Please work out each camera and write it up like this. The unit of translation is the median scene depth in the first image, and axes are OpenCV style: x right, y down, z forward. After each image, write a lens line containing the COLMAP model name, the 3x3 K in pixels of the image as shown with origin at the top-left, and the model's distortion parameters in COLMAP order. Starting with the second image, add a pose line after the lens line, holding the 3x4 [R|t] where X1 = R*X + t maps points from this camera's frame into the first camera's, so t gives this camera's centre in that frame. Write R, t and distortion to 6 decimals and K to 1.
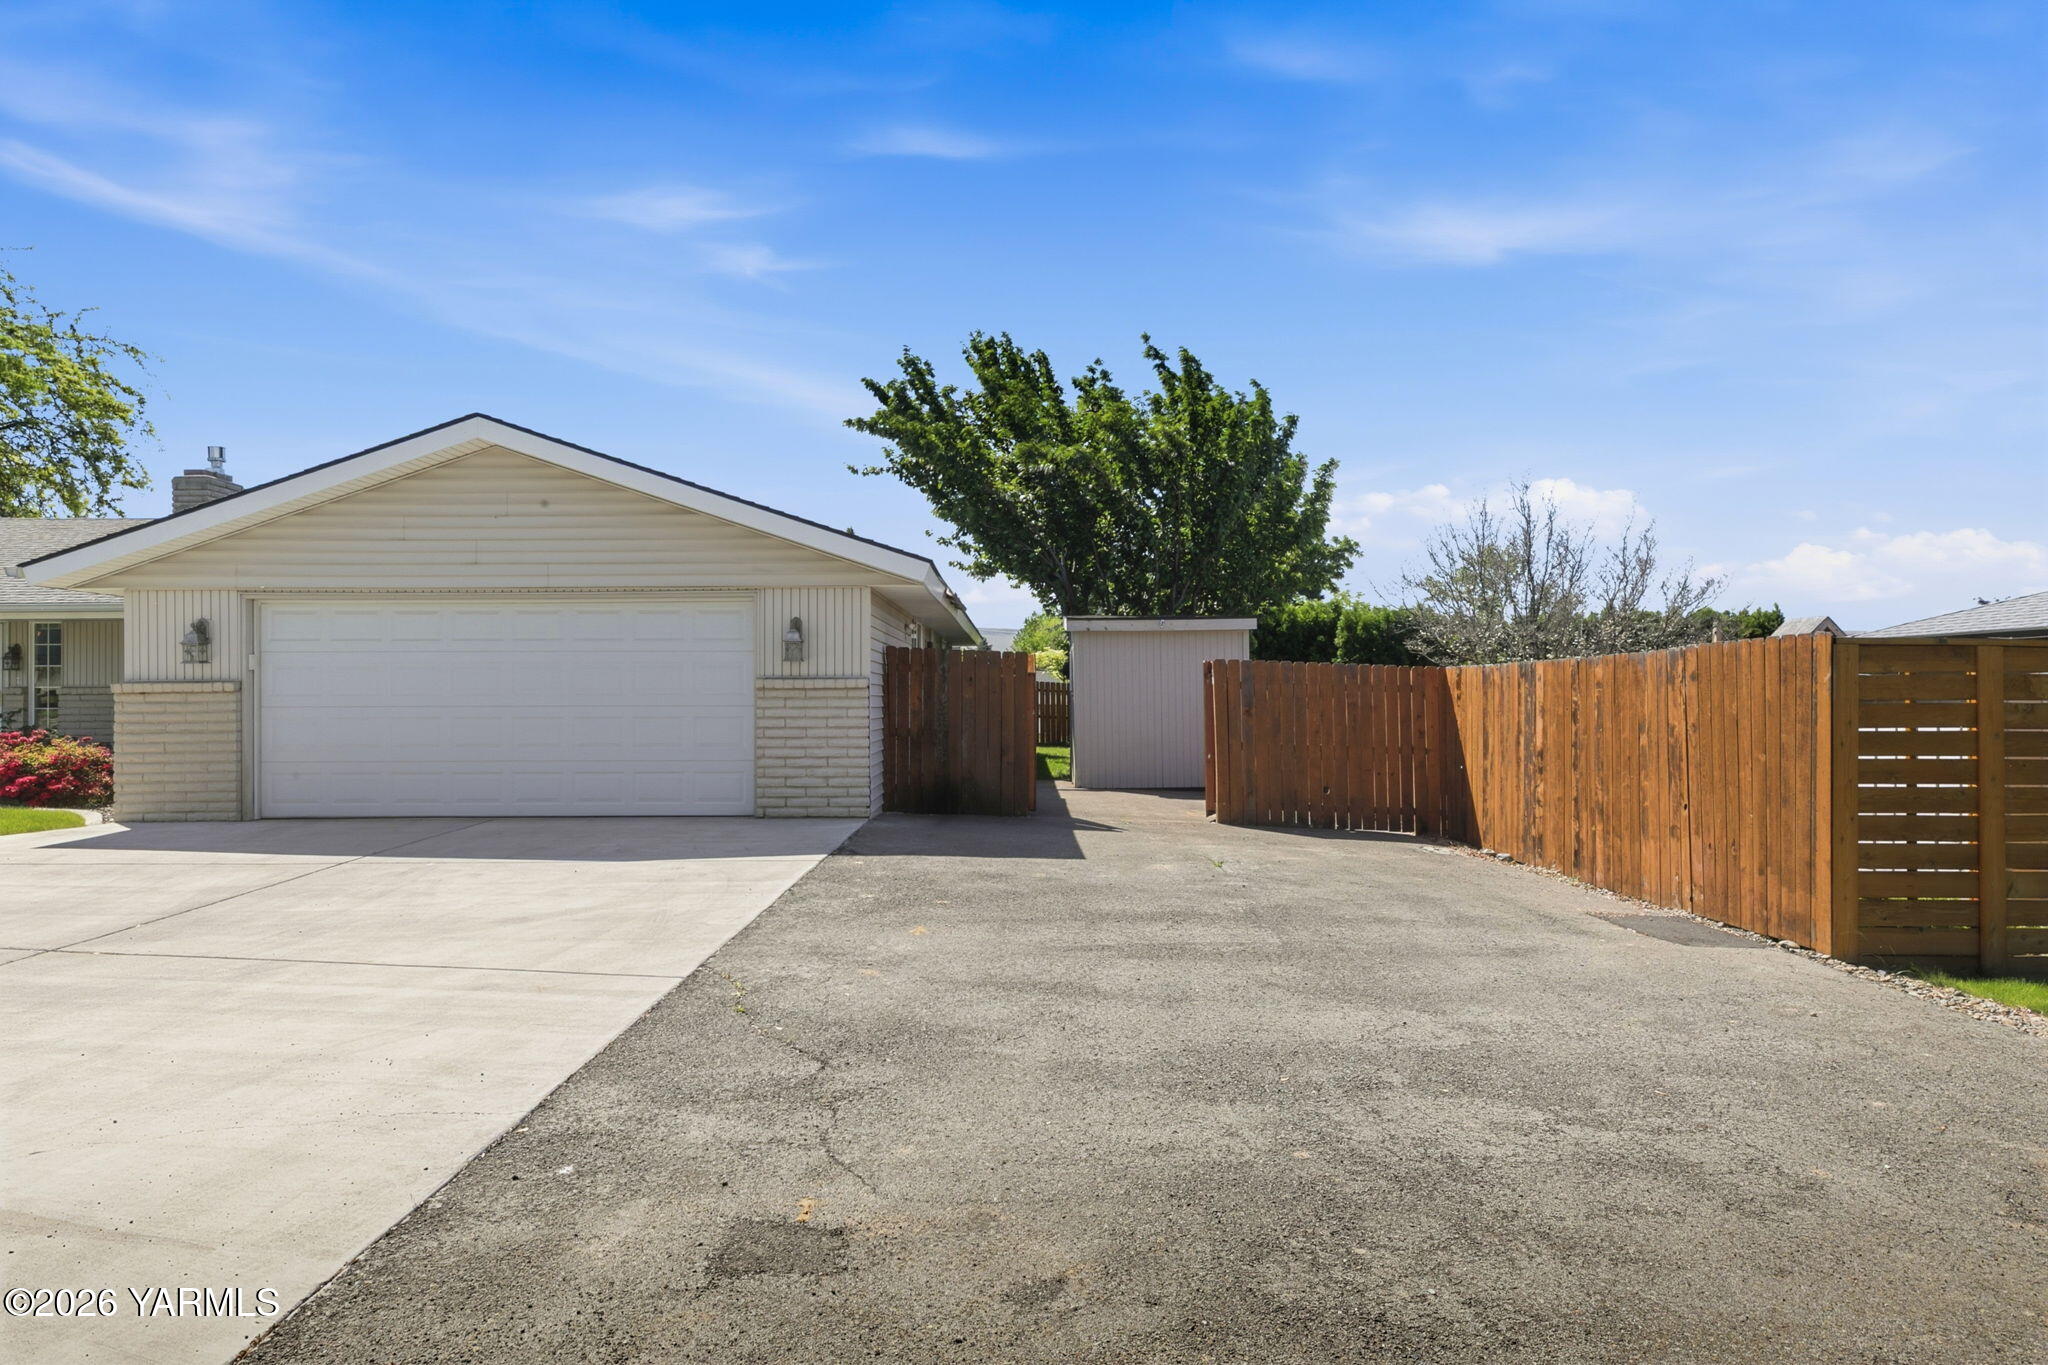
lens RADIAL K [[1012.3, 0, 1024.0], [0, 1012.3, 682.5], [0, 0, 1]] dist [0.005506, 0.000667]
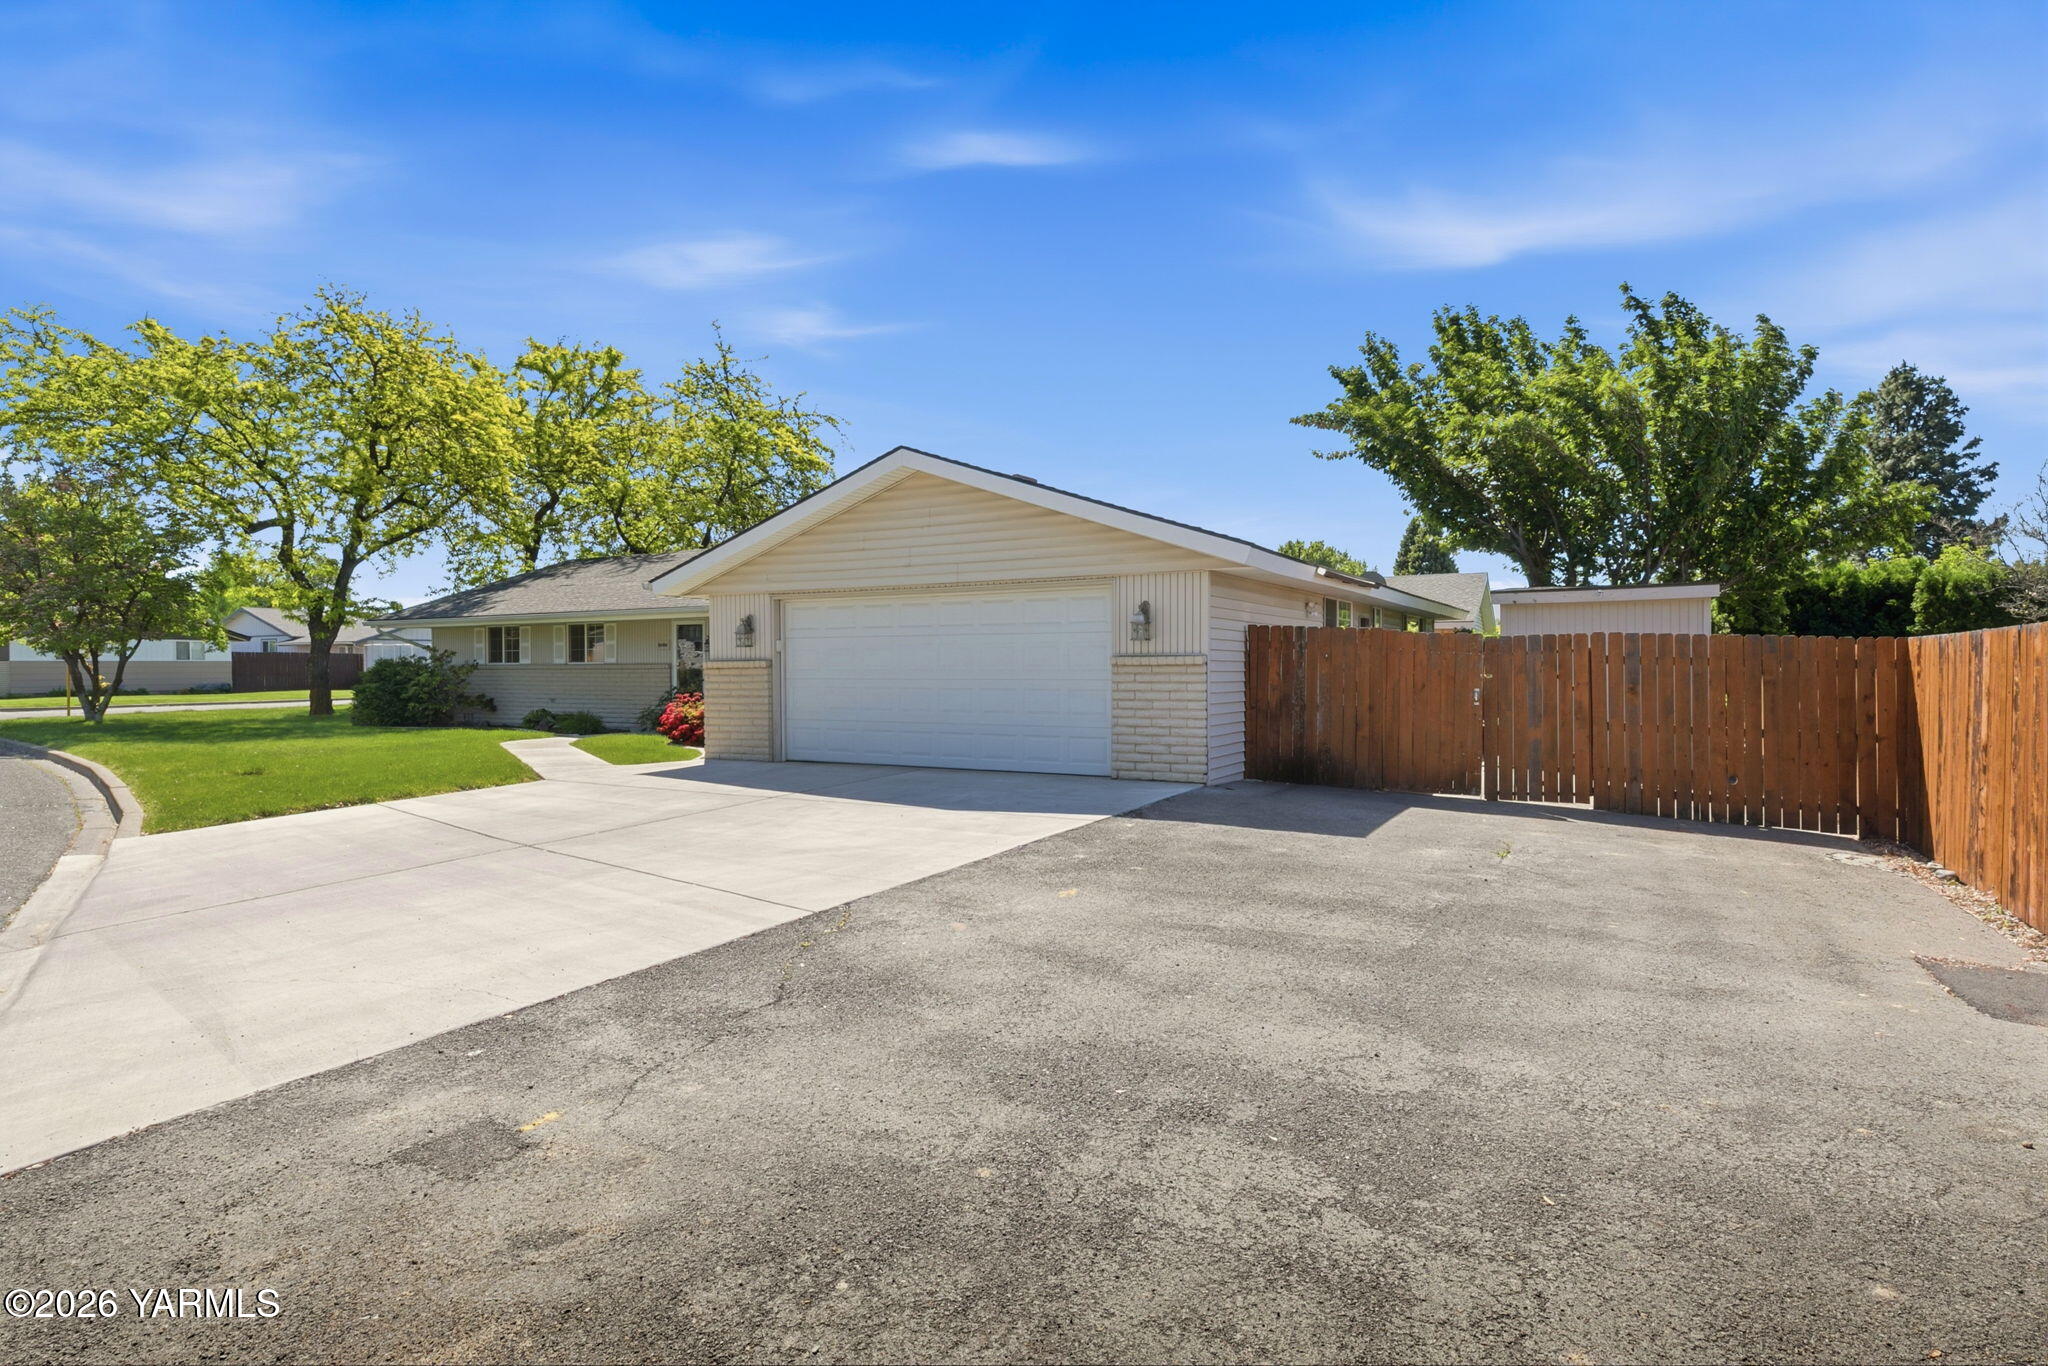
lens RADIAL K [[913.9, 0, 1028.2], [0, 913.9, 687.1], [0, 0, 1]] dist [0.002450, 0.000075]
pose [[0.910432, 0.008512, -0.413571, 0.153352], [0.004695, 0.999511, 0.030908, -0.003035], [0.413632, -0.030081, 0.909947, 0.058977]]
